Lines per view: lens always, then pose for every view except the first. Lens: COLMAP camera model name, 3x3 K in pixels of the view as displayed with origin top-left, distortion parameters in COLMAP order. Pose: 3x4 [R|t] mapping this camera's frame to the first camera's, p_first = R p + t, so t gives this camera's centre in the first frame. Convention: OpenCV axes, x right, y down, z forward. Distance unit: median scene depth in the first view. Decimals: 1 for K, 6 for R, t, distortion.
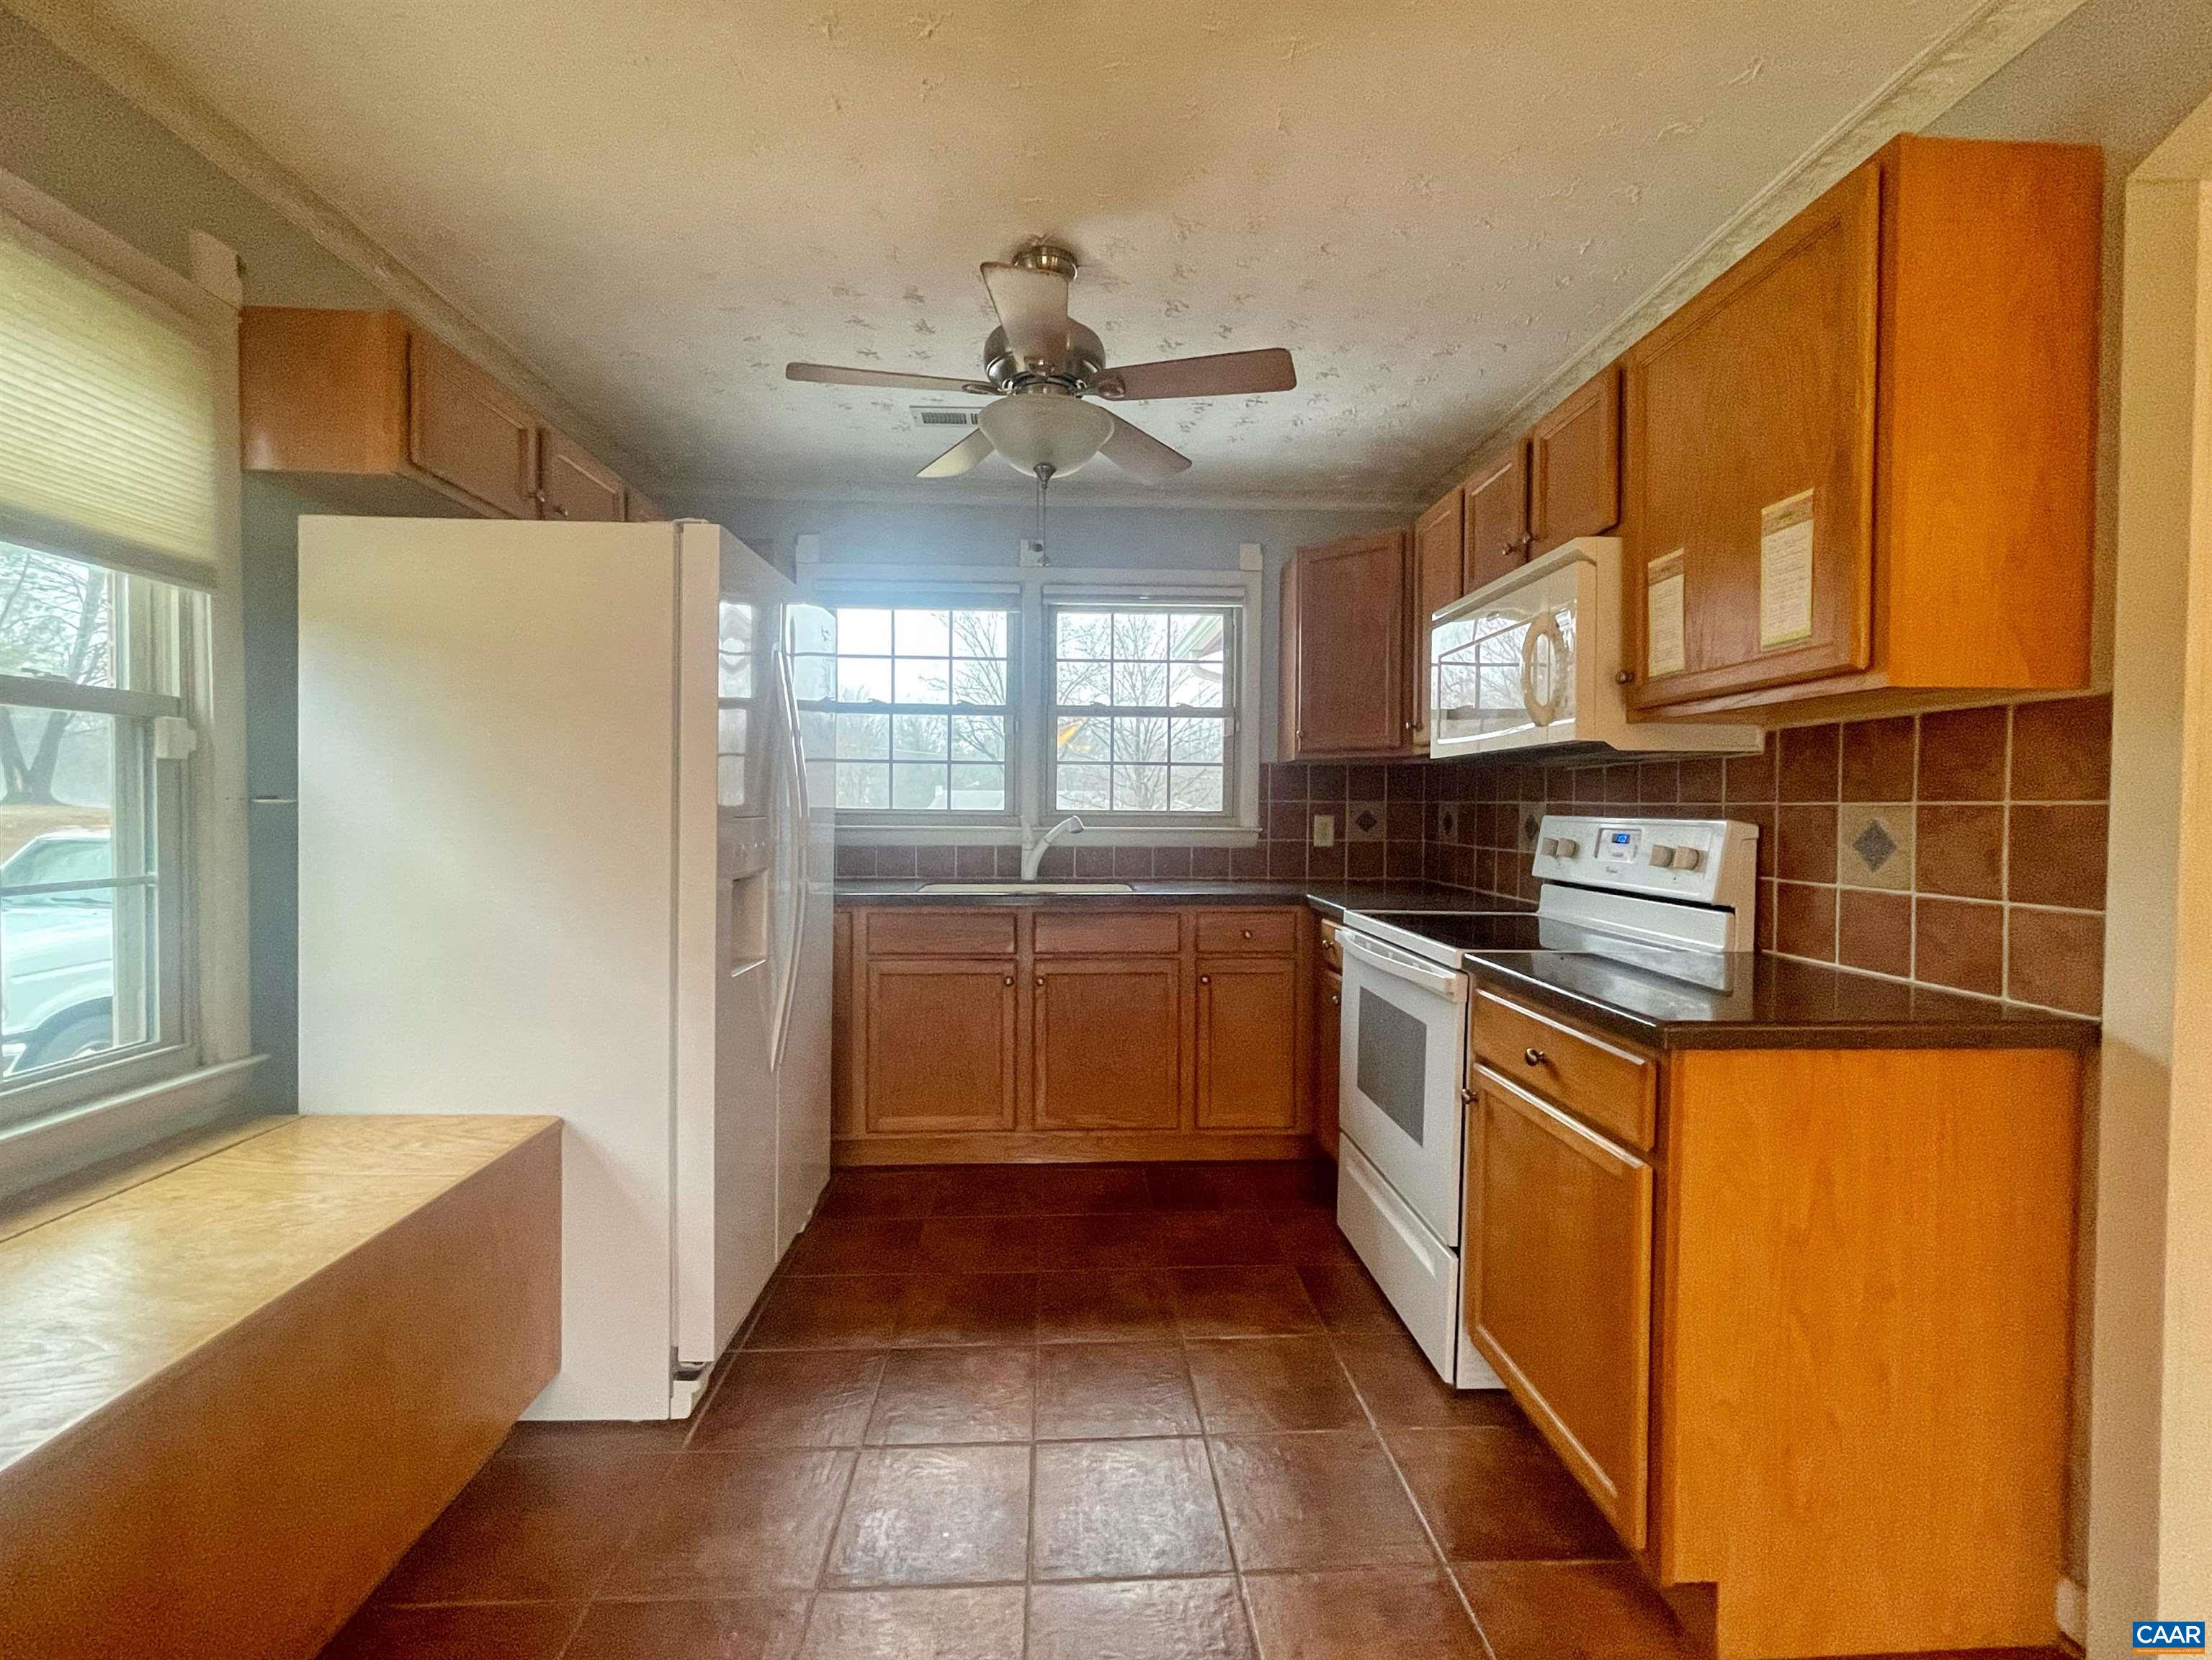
lens RADIAL K [[942.5, 0, 1087.7], [0, 942.5, 831.5], [0, 0, 1]] dist [-0.001175, -0.000340]
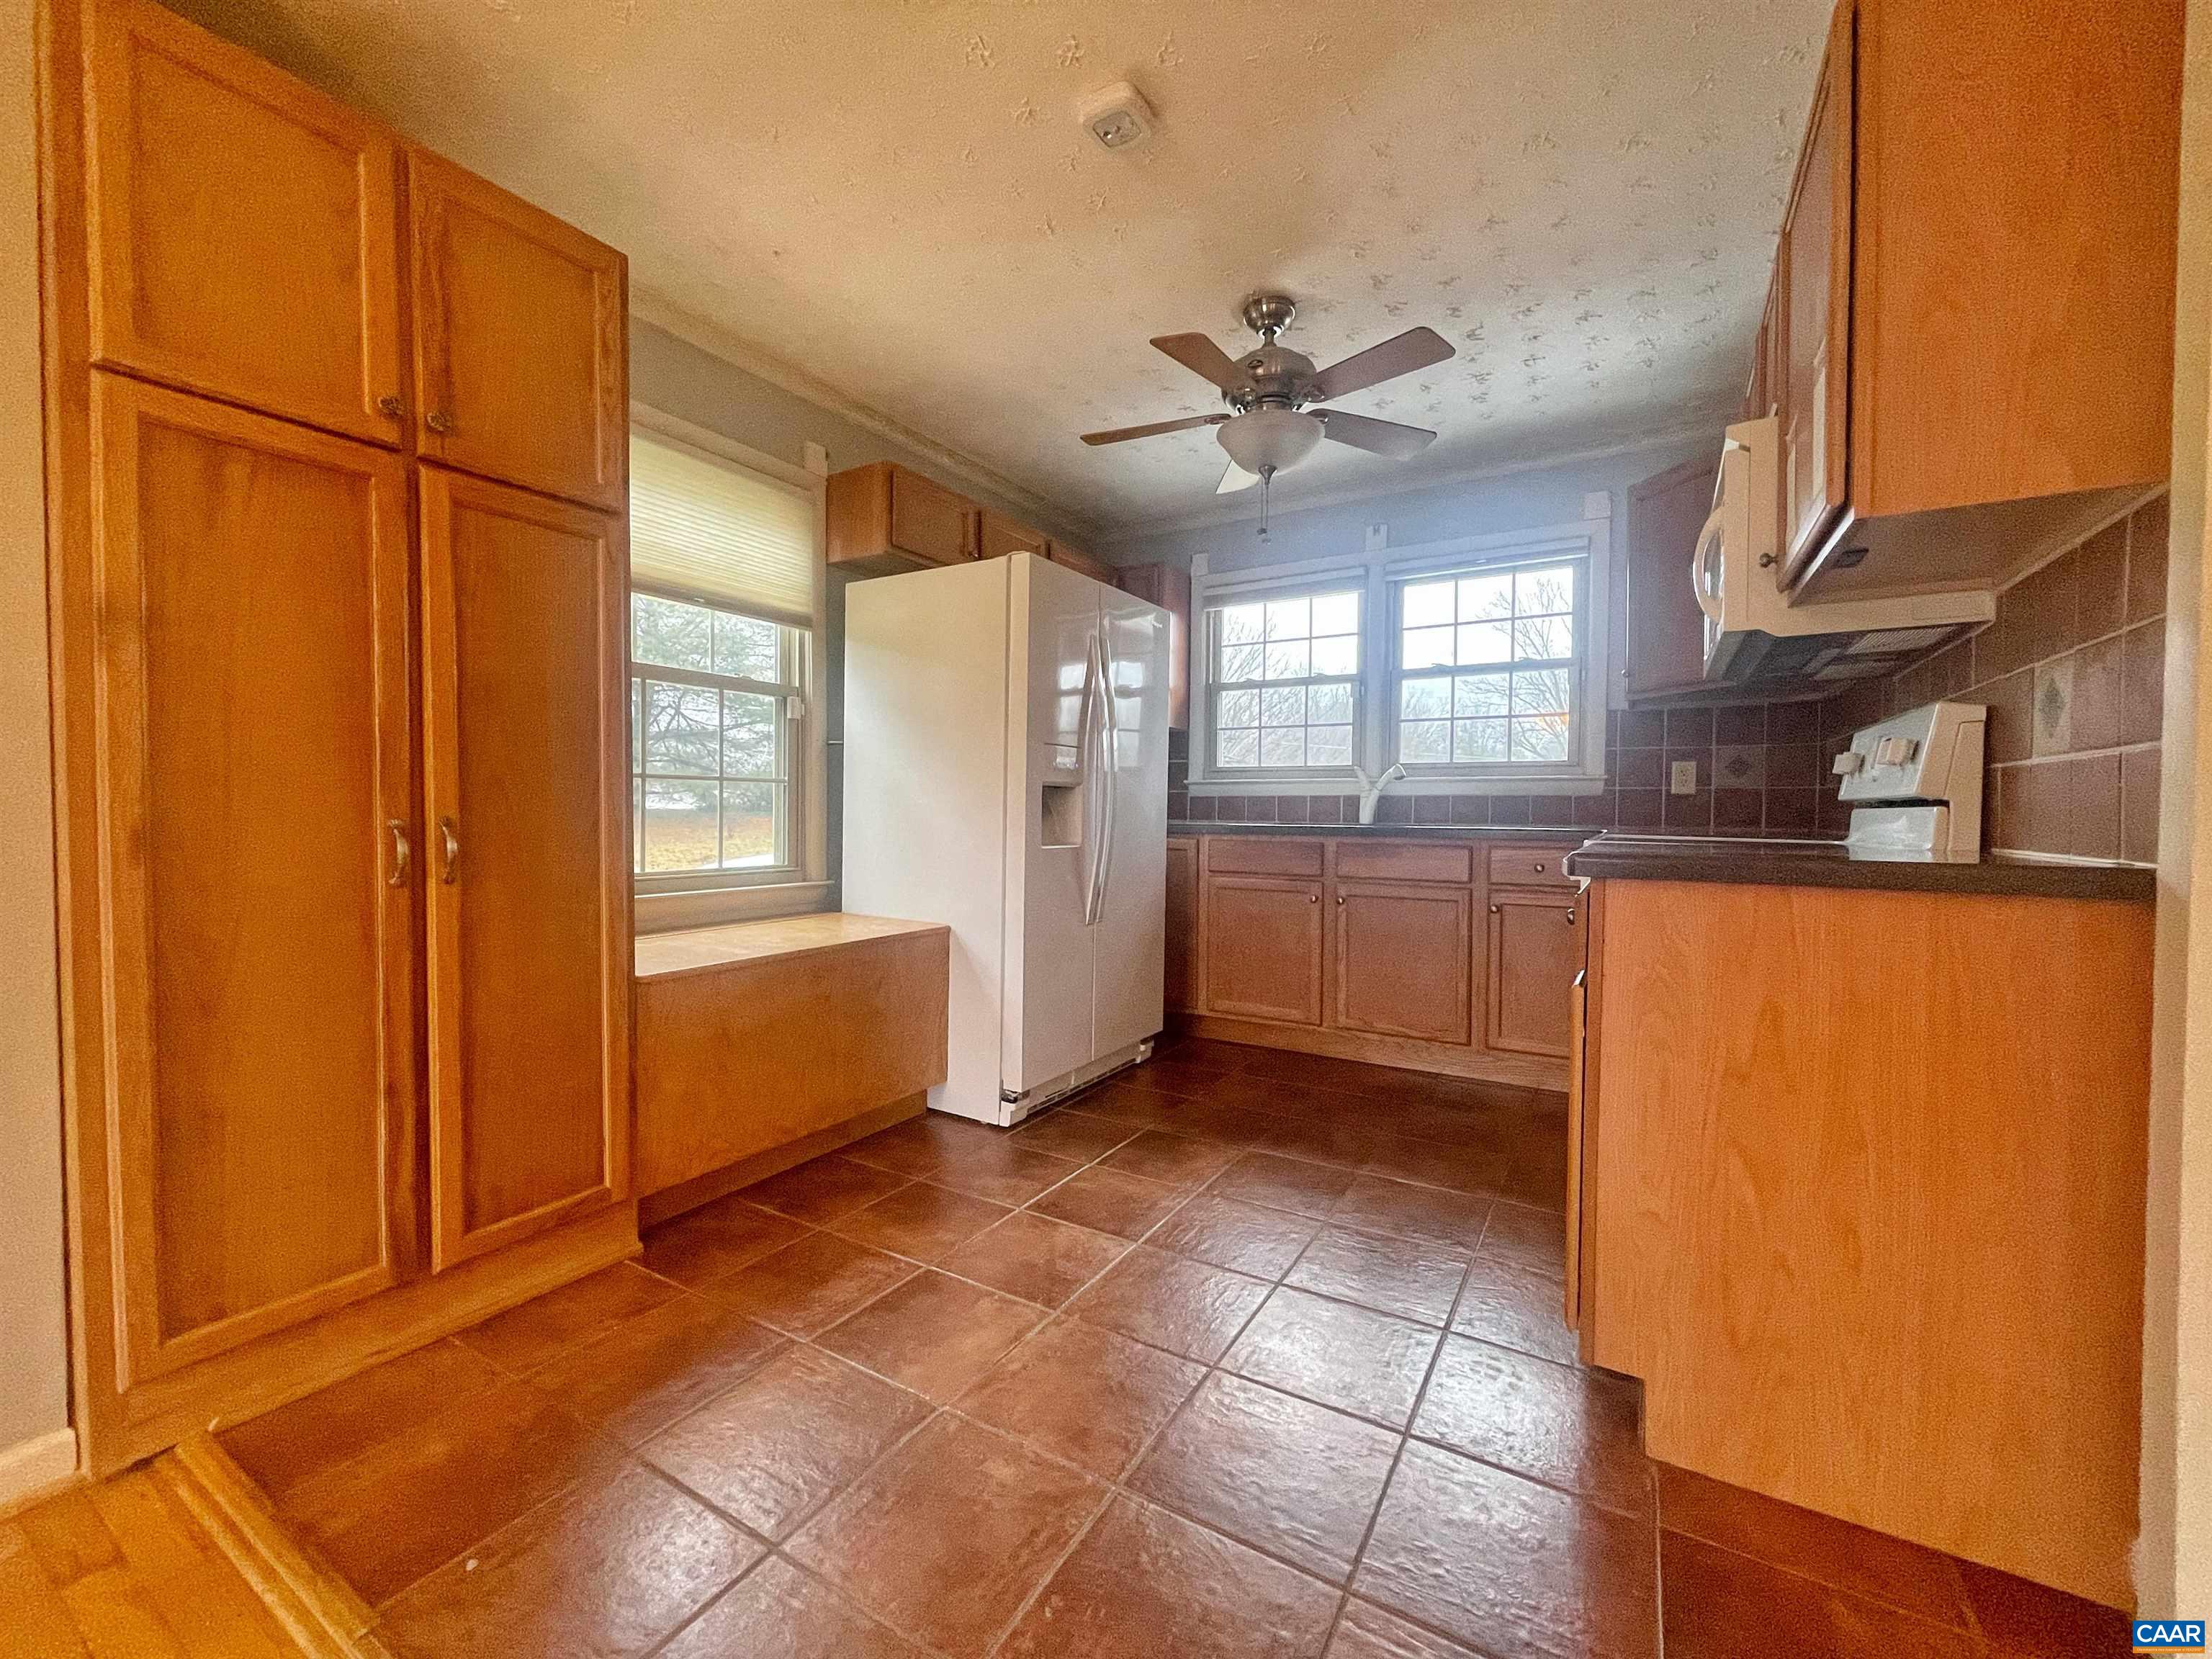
lens RADIAL K [[889.2, 0, 1107.4], [0, 889.2, 831.8], [0, 0, 1]] dist [0.001003, -0.000037]
pose [[0.831923, 0.013615, -0.554723, 0.457346], [-0.018786, 0.999817, -0.003635, 0.118744], [0.554572, 0.013445, 0.832027, -0.123326]]
